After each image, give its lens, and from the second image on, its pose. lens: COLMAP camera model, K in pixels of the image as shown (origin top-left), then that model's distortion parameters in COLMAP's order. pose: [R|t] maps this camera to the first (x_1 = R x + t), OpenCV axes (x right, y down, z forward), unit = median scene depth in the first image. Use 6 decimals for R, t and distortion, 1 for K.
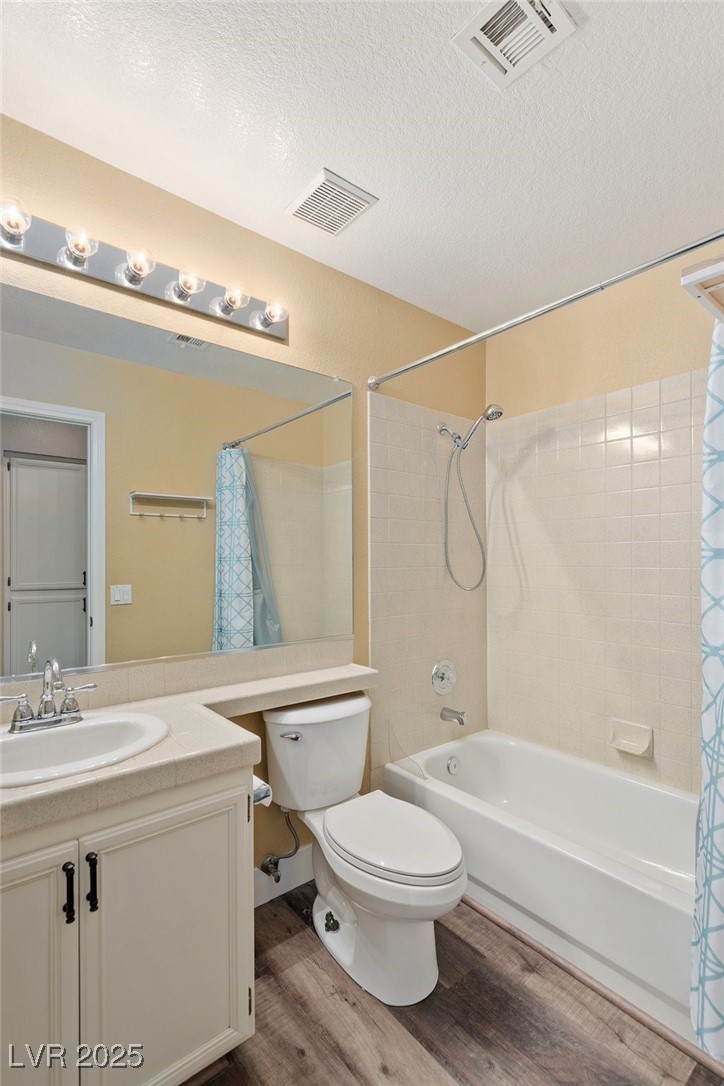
lens RADIAL K [[489.4, 0, 362.6], [0, 489.4, 548.8], [0, 0, 1]] dist [0.002764, -0.002292]
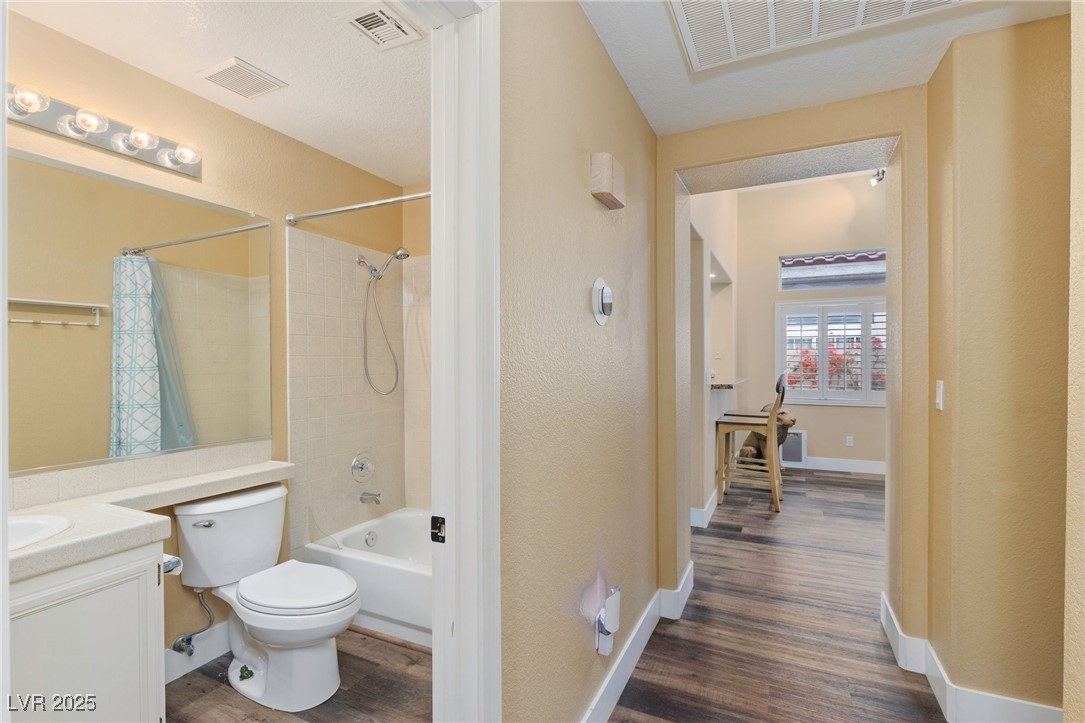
lens RADIAL K [[489.0, 0, 565.9], [0, 489.0, 361.7], [0, 0, 1]] dist [0.002764, -0.002292]
pose [[0.890613, 0.002285, 0.454755, 0.082532], [-0.011351, 0.999788, 0.017206, -0.030389], [-0.454619, -0.020485, 0.890450, -0.384760]]
